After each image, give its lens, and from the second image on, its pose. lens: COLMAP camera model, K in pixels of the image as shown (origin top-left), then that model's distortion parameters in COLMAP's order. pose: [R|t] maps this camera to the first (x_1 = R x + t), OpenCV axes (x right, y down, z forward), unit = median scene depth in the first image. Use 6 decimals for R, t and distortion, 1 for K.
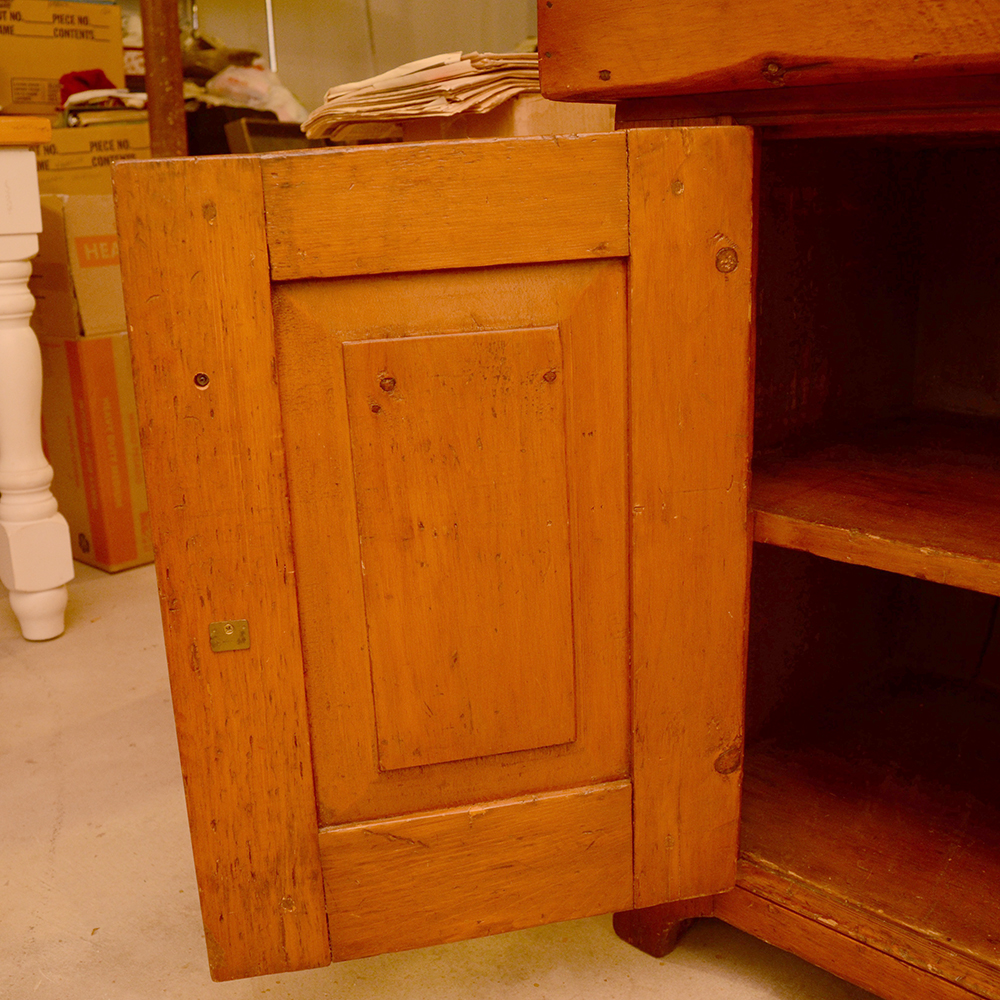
lens RADIAL K [[1125.3, 0, 502.1], [0, 1125.3, 502.5], [0, 0, 1]] dist [-0.074283, 0.000000]
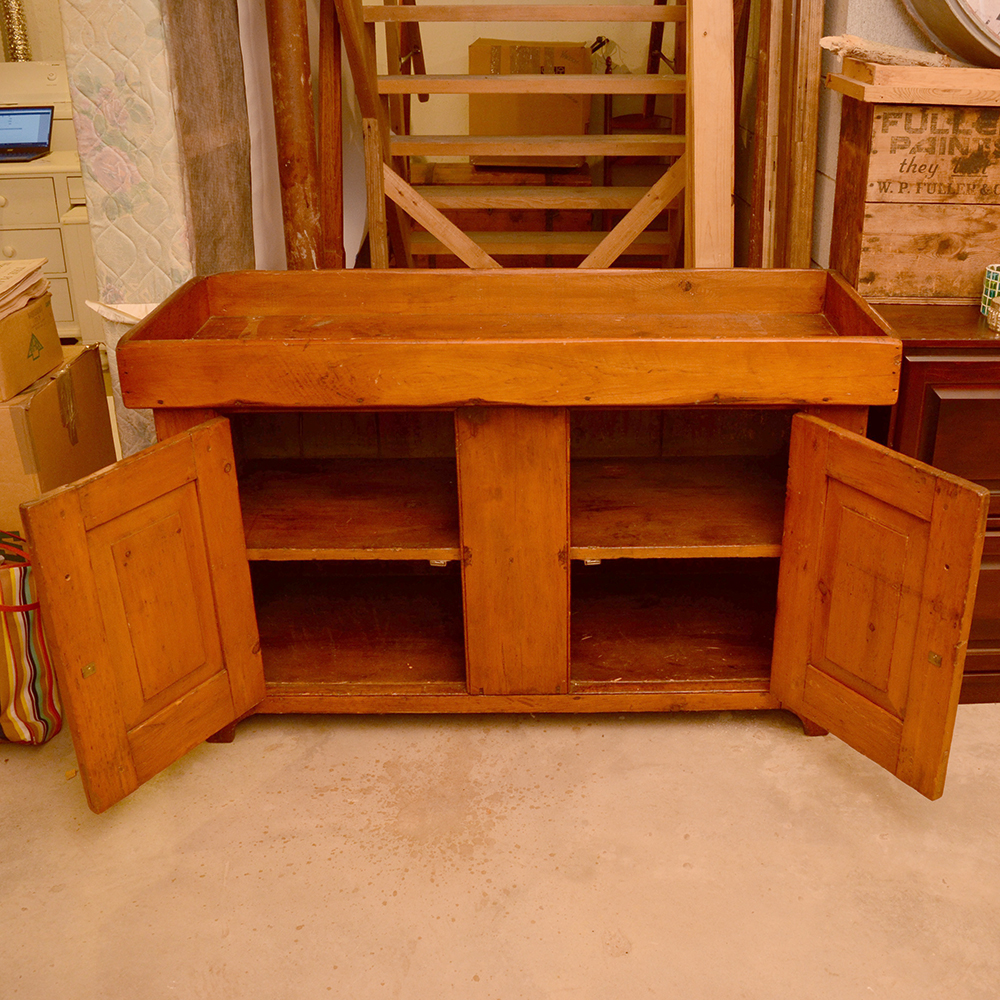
lens RADIAL K [[1125.3, 0, 509.8], [0, 1125.3, 499.7], [0, 0, 1]] dist [-0.074283, 0.000000]
pose [[0.719273, -0.270901, 0.639733, -0.979663], [0.185572, 0.962300, 0.198850, -0.521793], [-0.669484, -0.024310, 0.742429, -1.333222]]
